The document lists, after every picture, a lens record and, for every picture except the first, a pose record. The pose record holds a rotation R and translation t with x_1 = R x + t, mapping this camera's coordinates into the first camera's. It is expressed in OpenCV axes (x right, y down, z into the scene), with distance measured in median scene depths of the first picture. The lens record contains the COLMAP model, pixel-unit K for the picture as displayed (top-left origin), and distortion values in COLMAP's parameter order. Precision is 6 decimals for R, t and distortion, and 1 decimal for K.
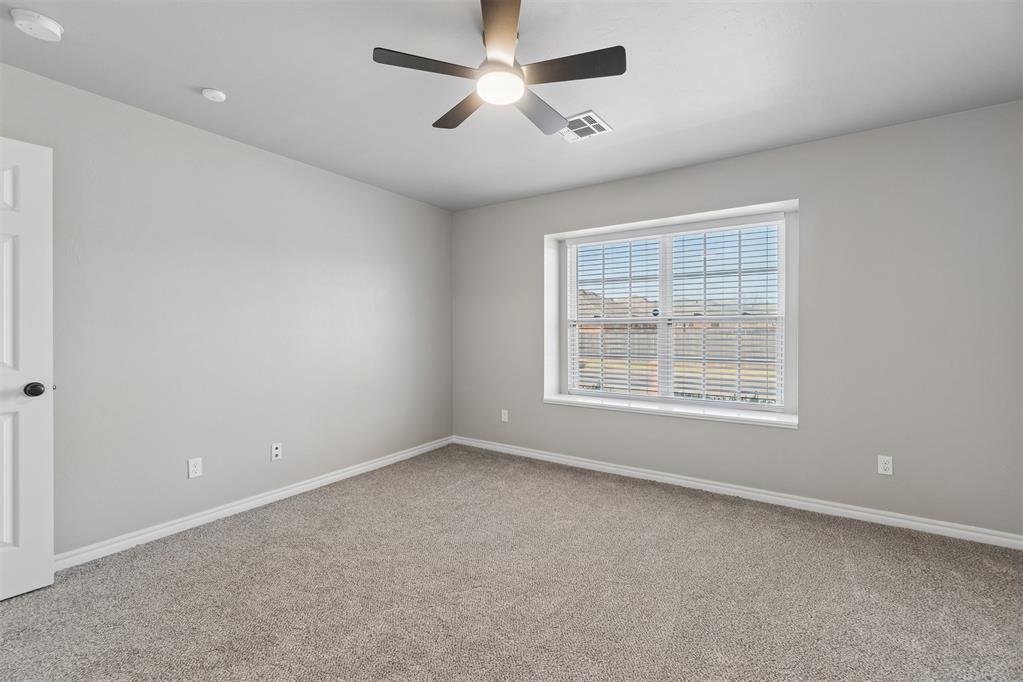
lens RADIAL K [[440.4, 0, 503.0], [0, 440.4, 338.6], [0, 0, 1]] dist [0.027116, 0.000046]
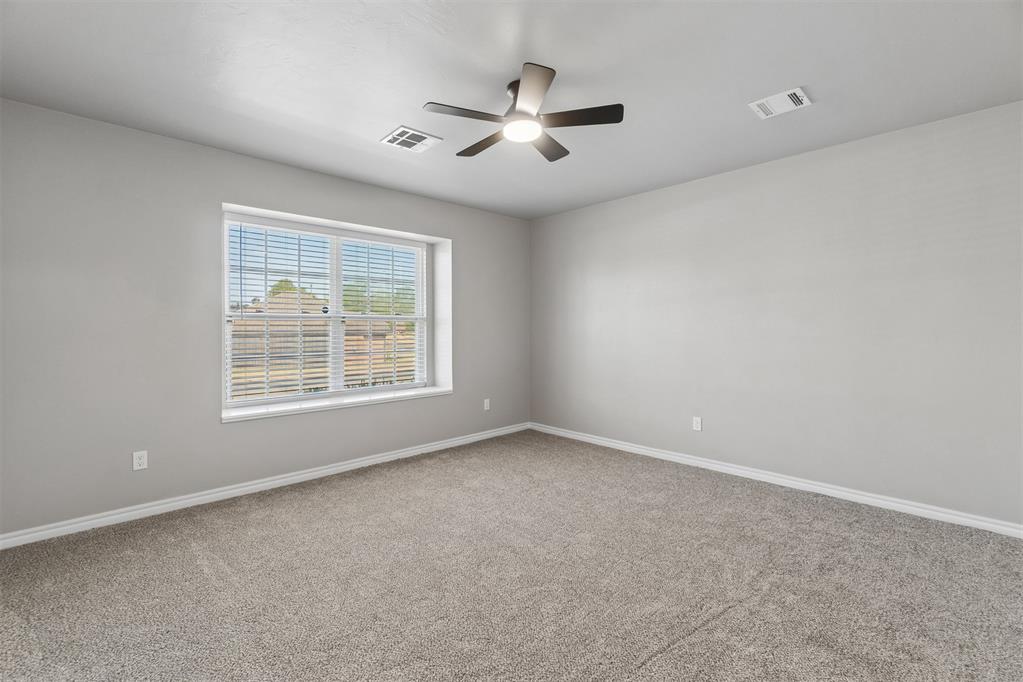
lens RADIAL K [[438.8, 0, 513.9], [0, 438.8, 333.2], [0, 0, 1]] dist [-0.002535, 0.000342]
pose [[0.220913, -0.013099, 0.975205, -0.576856], [0.017964, 0.999795, 0.009360, -0.007691], [-0.975128, 0.015451, 0.221103, 0.372586]]
